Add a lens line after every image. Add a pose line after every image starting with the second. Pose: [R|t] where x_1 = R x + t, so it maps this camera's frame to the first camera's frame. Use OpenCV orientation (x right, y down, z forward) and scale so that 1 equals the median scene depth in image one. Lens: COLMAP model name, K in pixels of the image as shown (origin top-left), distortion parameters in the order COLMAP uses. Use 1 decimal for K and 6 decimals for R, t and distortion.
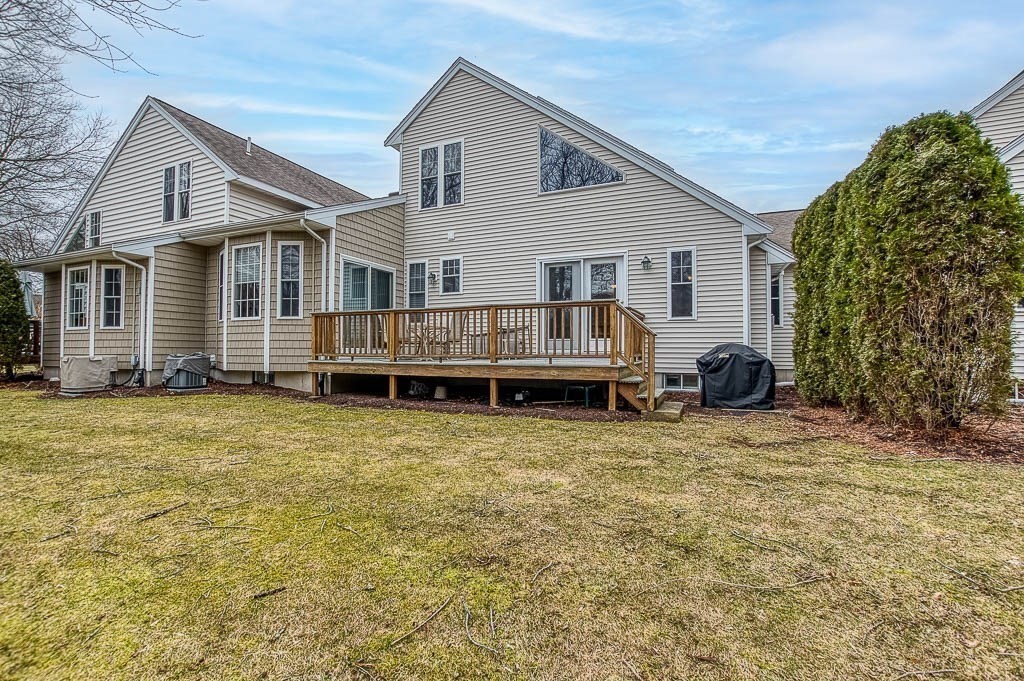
lens RADIAL K [[424.9, 0, 512.6], [0, 424.9, 321.1], [0, 0, 1]] dist [-0.010701, -0.000042]
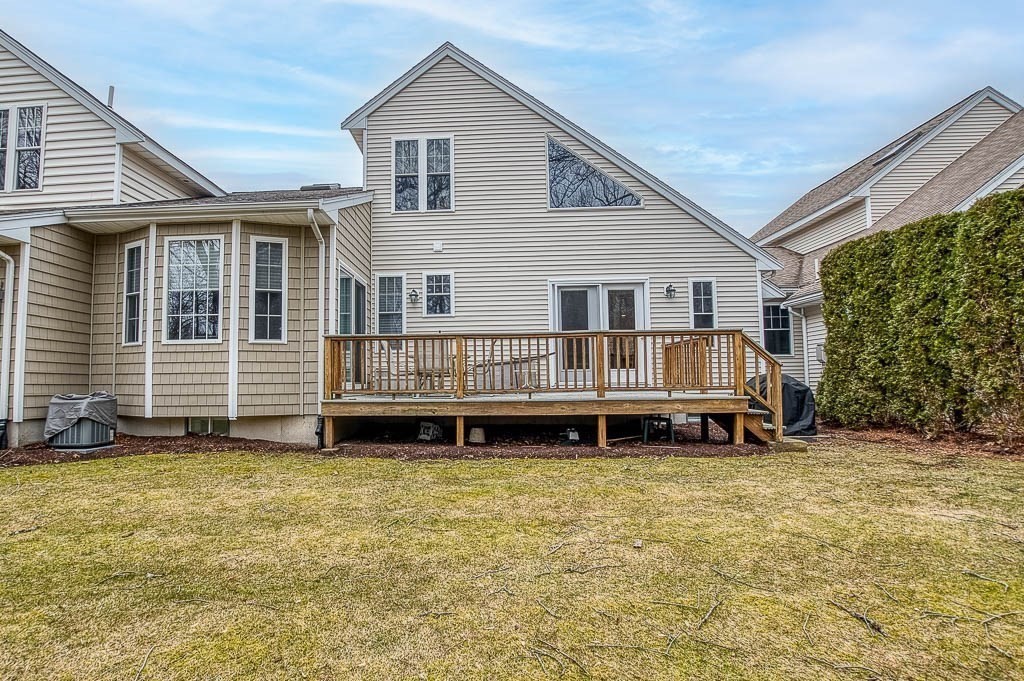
lens RADIAL K [[469.4, 0, 494.9], [0, 469.4, 334.4], [0, 0, 1]] dist [-0.022351, -0.000218]
pose [[0.944884, 0.020913, 0.326735, -0.406859], [-0.010196, 0.999353, -0.034478, 0.003178], [-0.327245, 0.029246, 0.944487, 0.113465]]
